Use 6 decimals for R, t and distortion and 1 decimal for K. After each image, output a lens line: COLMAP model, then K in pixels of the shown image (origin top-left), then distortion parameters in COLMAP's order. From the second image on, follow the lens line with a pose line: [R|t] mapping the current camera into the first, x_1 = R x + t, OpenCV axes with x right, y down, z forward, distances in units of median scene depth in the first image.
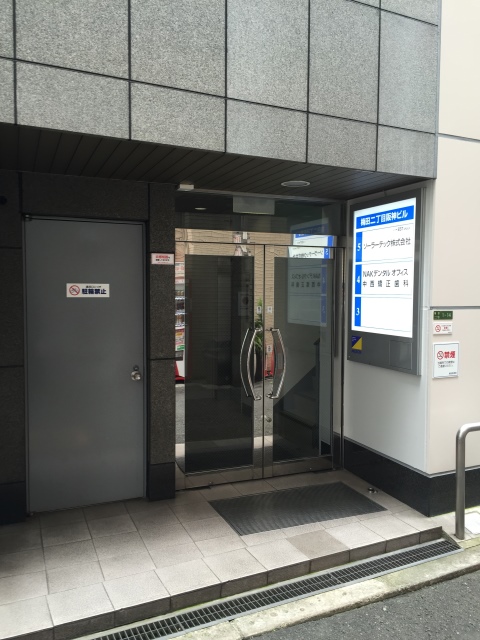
lens RADIAL K [[480.6, 0, 240.0], [0, 480.6, 320.0], [0, 0, 1]] dist [0.027751, -0.000895]
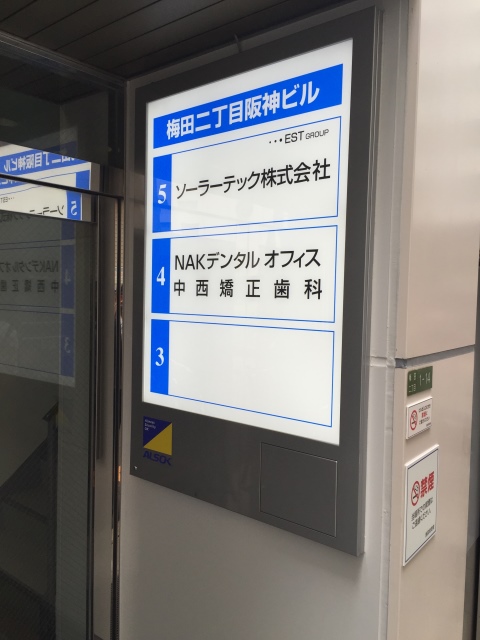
lens RADIAL K [[480.6, 0, 240.0], [0, 480.6, 320.0], [0, 0, 1]] dist [0.027751, -0.000895]
pose [[0.862731, -0.006000, 0.505627, 0.103544], [0.010896, 0.999918, -0.006726, -0.045543], [-0.505546, 0.011312, 0.862726, 0.637398]]
